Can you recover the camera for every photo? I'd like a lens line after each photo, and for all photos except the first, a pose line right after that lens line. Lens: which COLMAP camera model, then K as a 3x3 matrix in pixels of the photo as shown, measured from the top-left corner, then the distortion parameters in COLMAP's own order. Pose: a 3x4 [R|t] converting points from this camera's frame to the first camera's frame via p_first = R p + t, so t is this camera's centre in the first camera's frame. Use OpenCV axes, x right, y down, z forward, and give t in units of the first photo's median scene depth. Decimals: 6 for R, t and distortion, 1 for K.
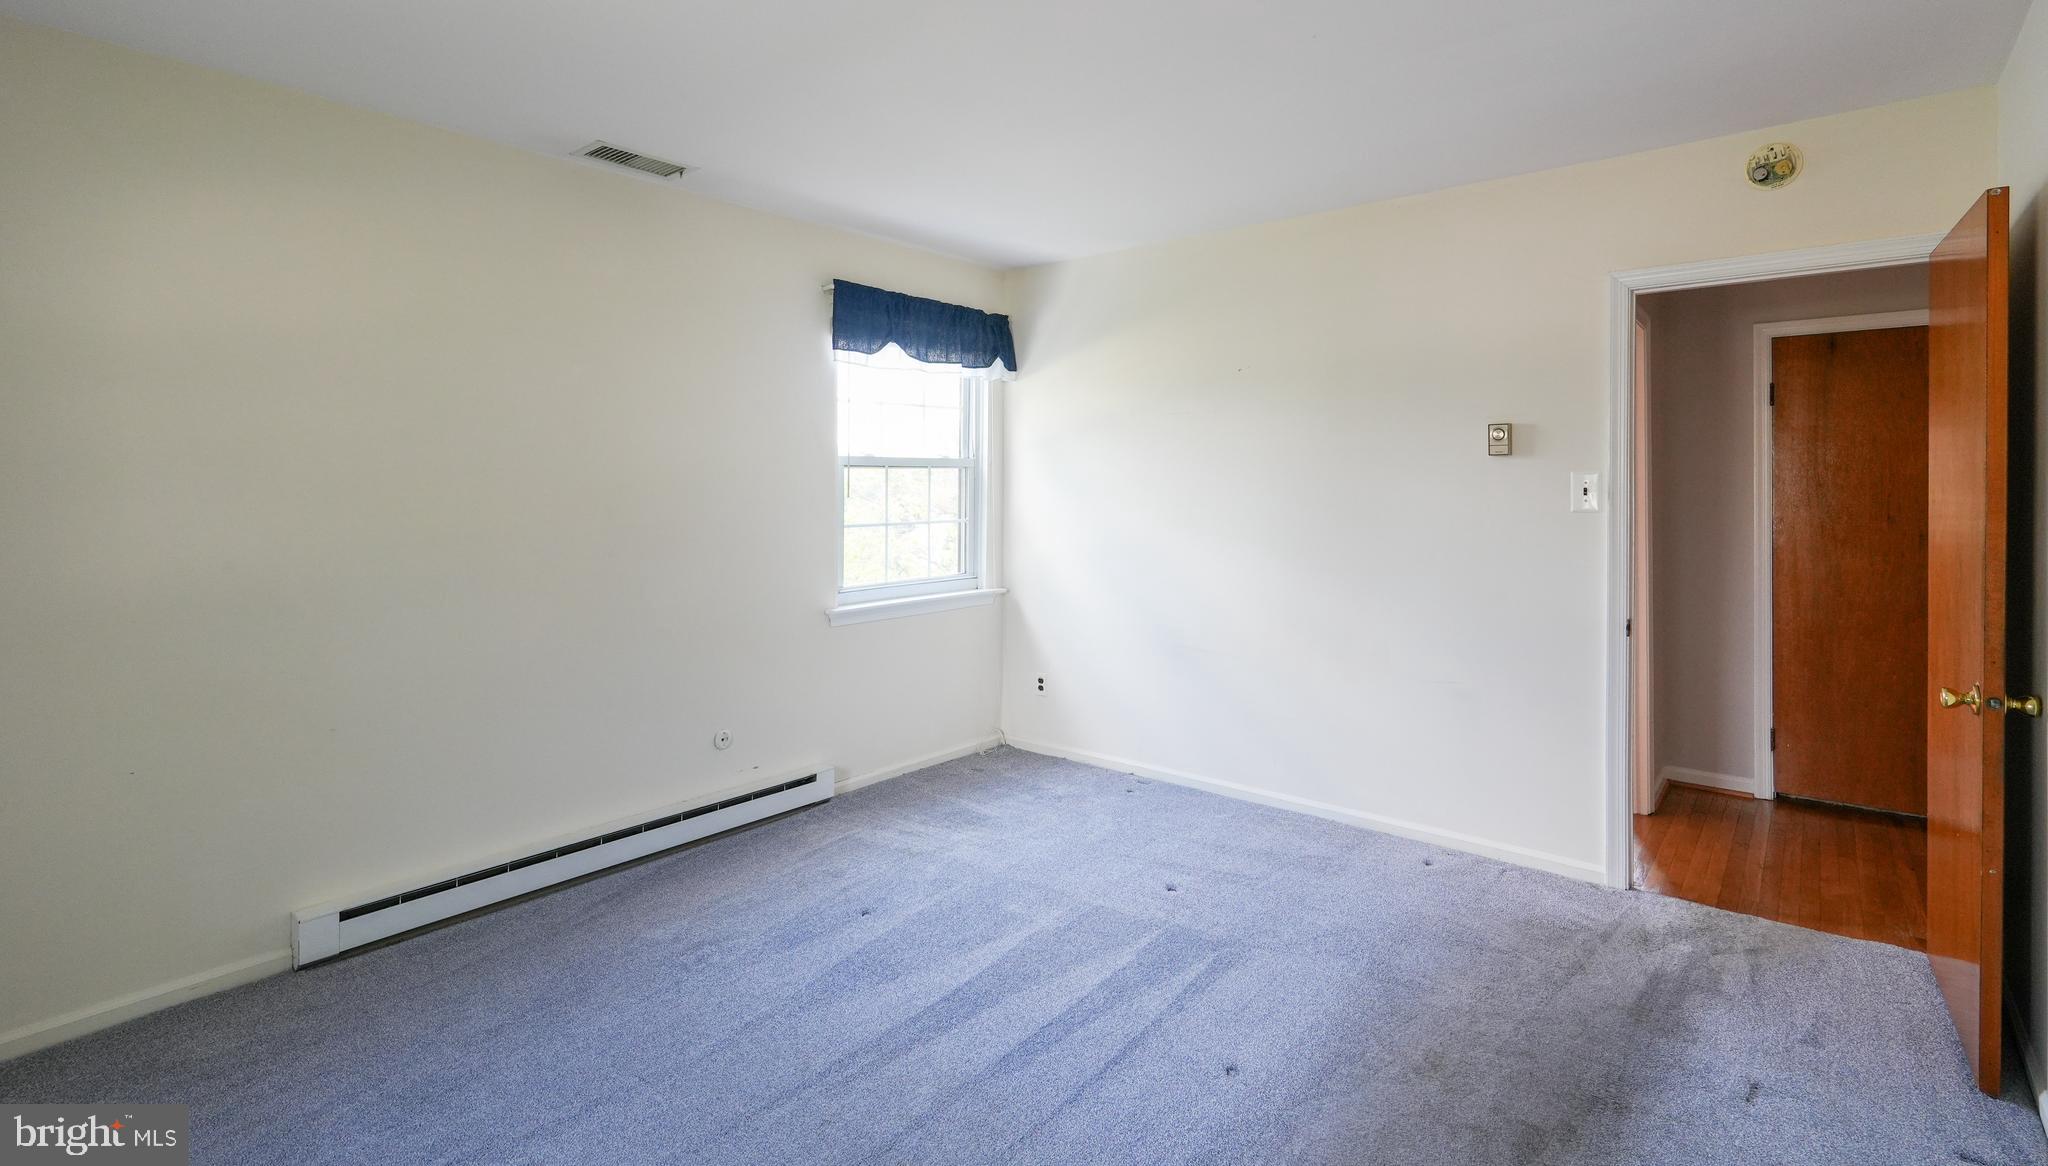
lens RADIAL K [[944.2, 0, 1024.2], [0, 944.2, 590.4], [0, 0, 1]] dist [0.001266, 0.000194]
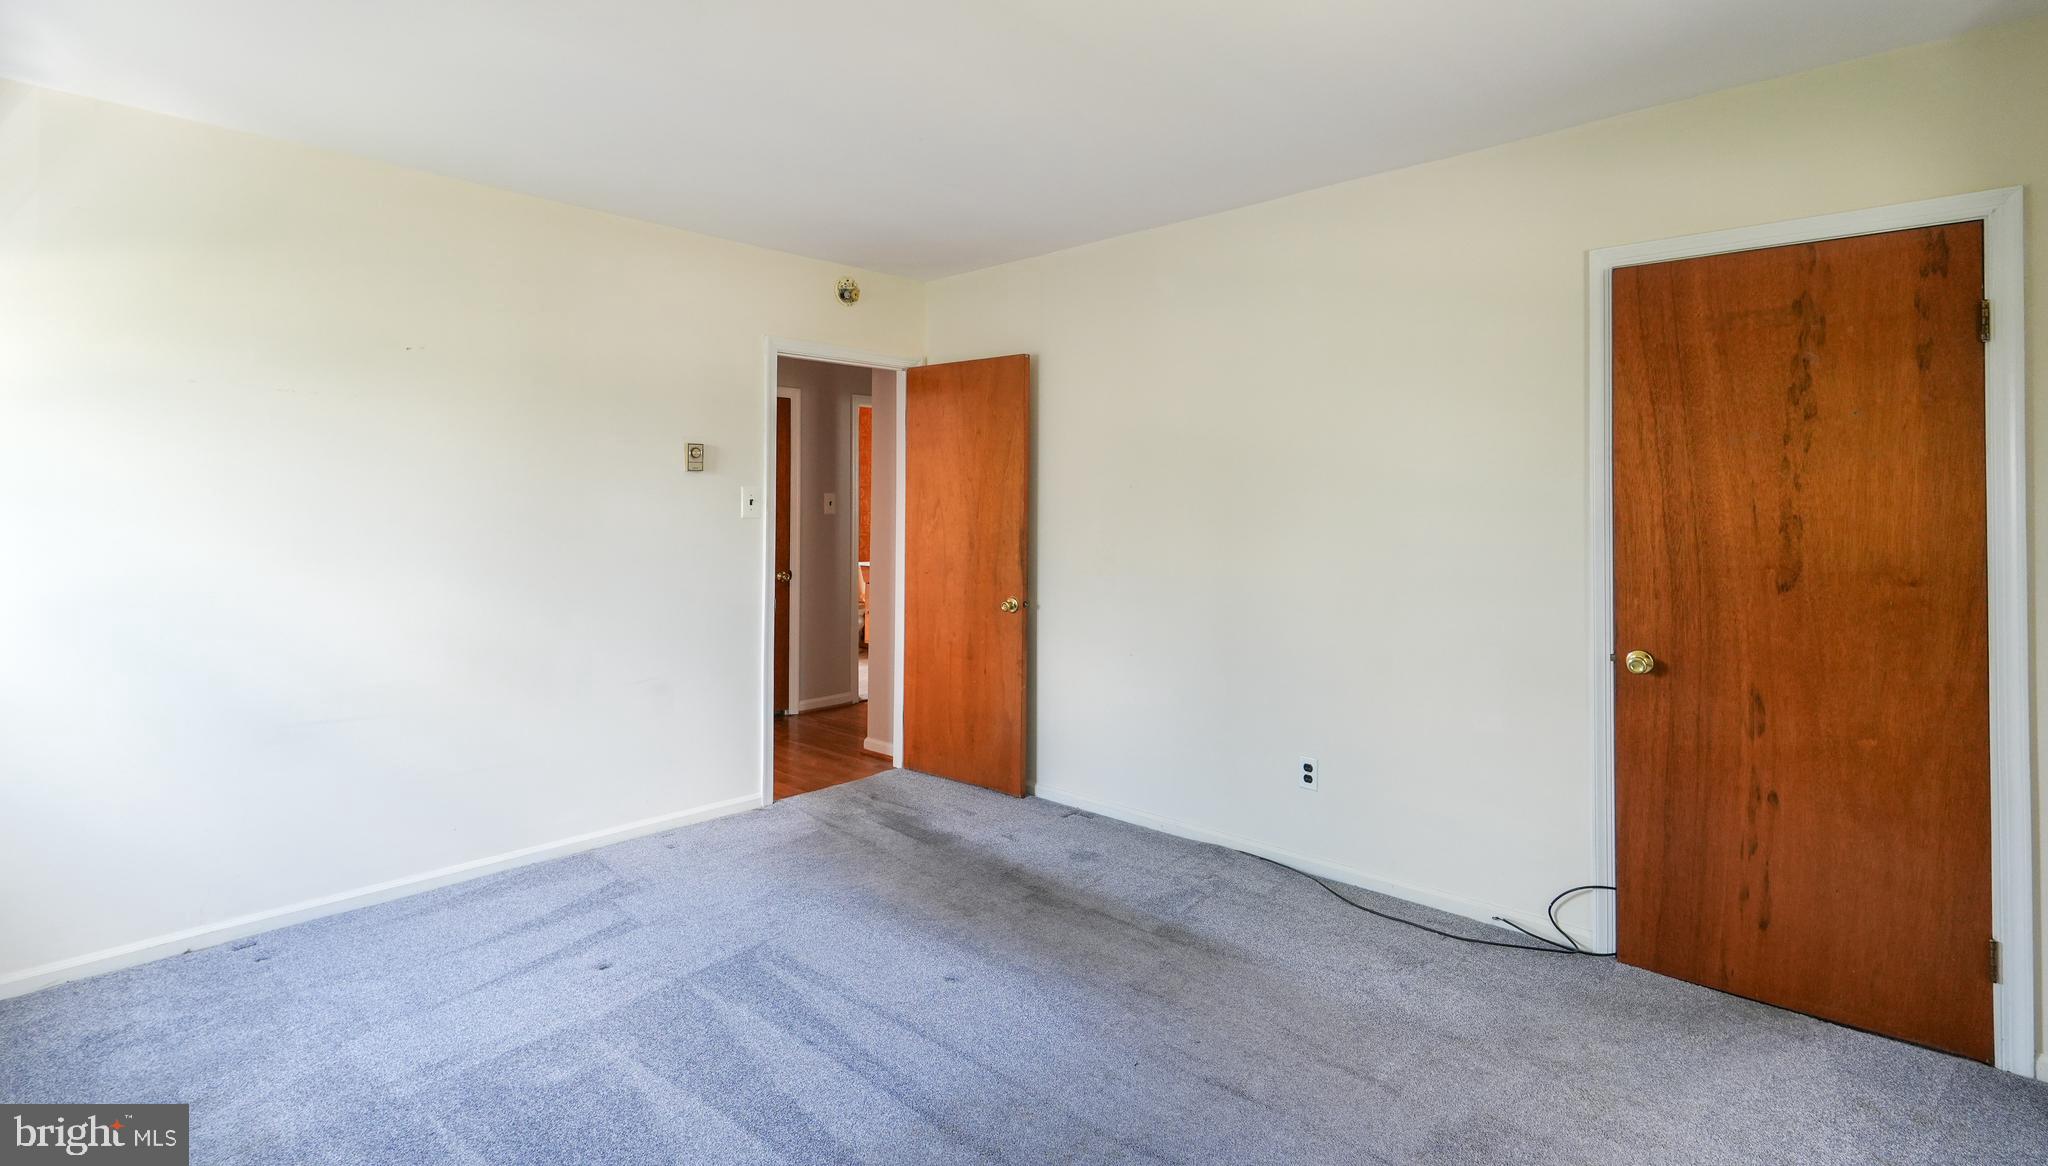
lens RADIAL K [[944.2, 0, 1025.8], [0, 944.2, 582.9], [0, 0, 1]] dist [0.001266, 0.000194]
pose [[0.088552, -0.088723, 0.992112, -0.699011], [0.115362, 0.990236, 0.078258, -0.056999], [-0.989369, 0.107522, 0.097923, 0.558670]]
